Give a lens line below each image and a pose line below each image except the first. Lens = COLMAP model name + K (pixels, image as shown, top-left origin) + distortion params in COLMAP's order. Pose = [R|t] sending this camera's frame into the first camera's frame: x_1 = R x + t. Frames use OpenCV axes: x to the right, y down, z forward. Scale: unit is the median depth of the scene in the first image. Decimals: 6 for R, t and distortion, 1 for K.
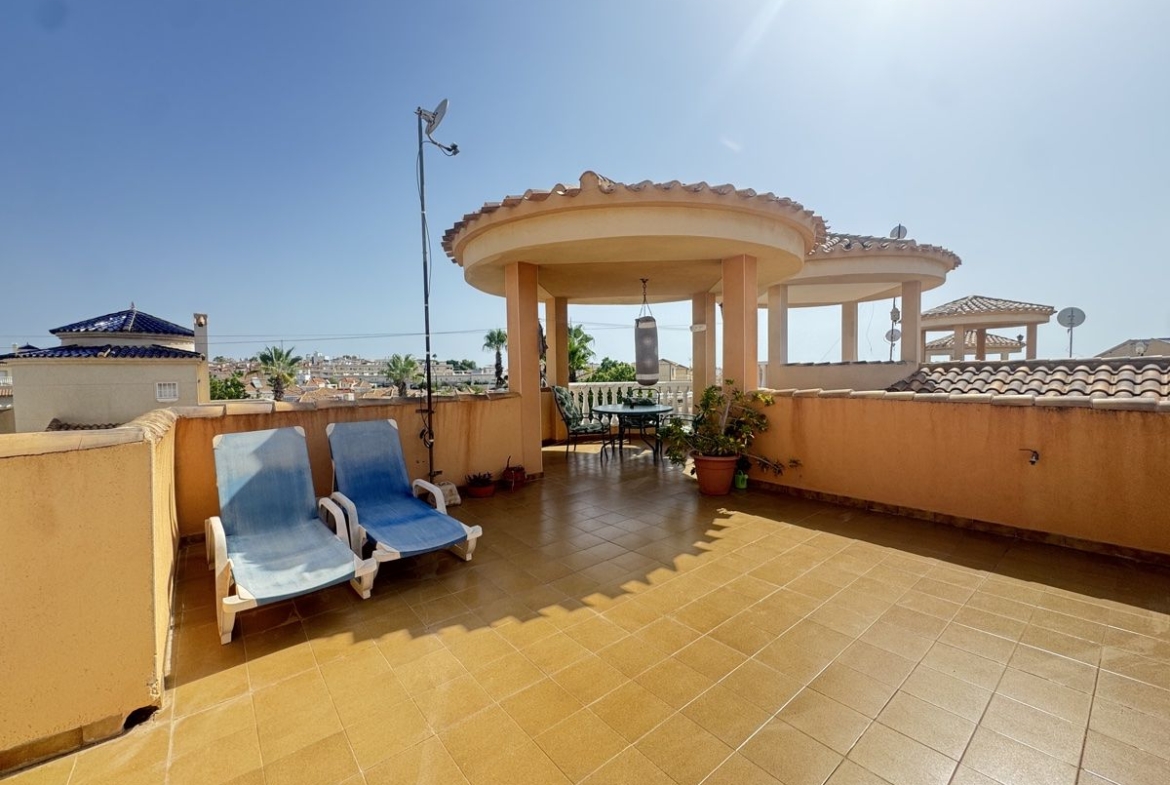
lens RADIAL K [[468.6, 0, 584.0], [0, 468.6, 391.0], [0, 0, 1]] dist [-0.003497, 0.000498]
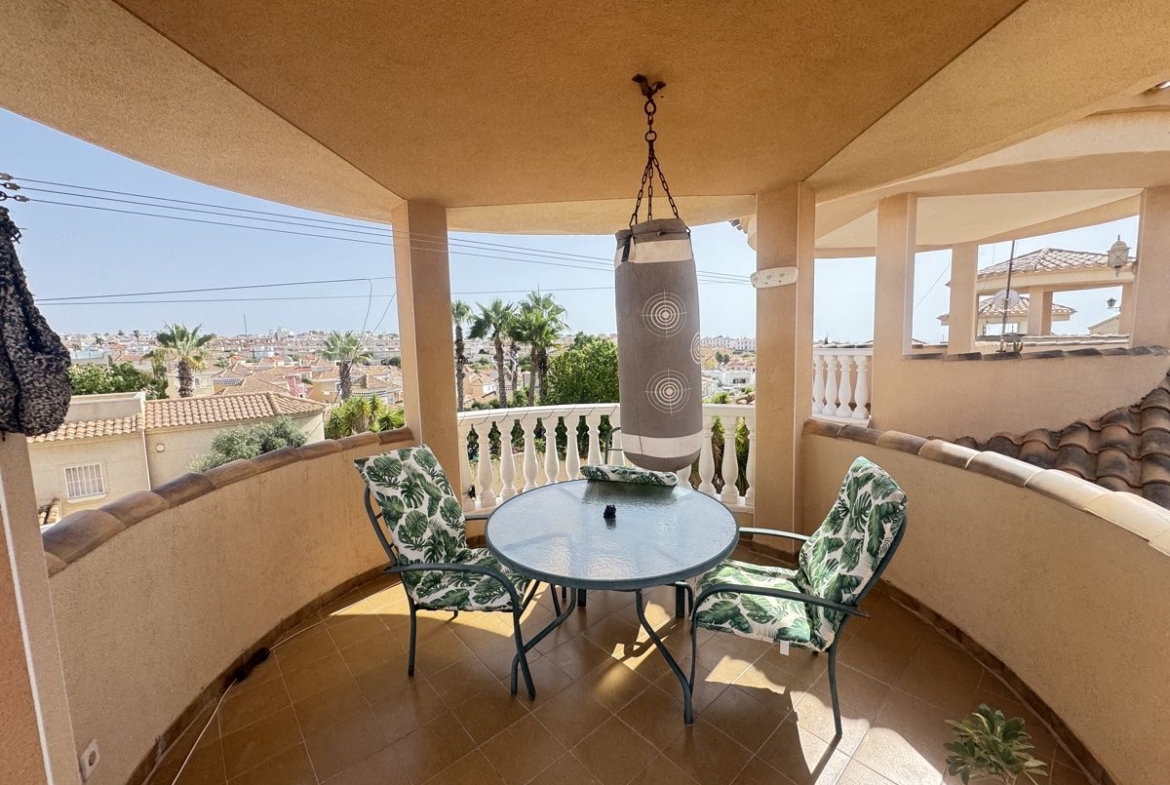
lens RADIAL K [[468.6, 0, 585.6], [0, 468.6, 393.4], [0, 0, 1]] dist [-0.003497, 0.000498]
pose [[0.998725, -0.019167, 0.046704, 0.072417], [0.016083, 0.997720, 0.065547, -0.073456], [-0.047854, -0.064713, 0.996756, 0.683388]]
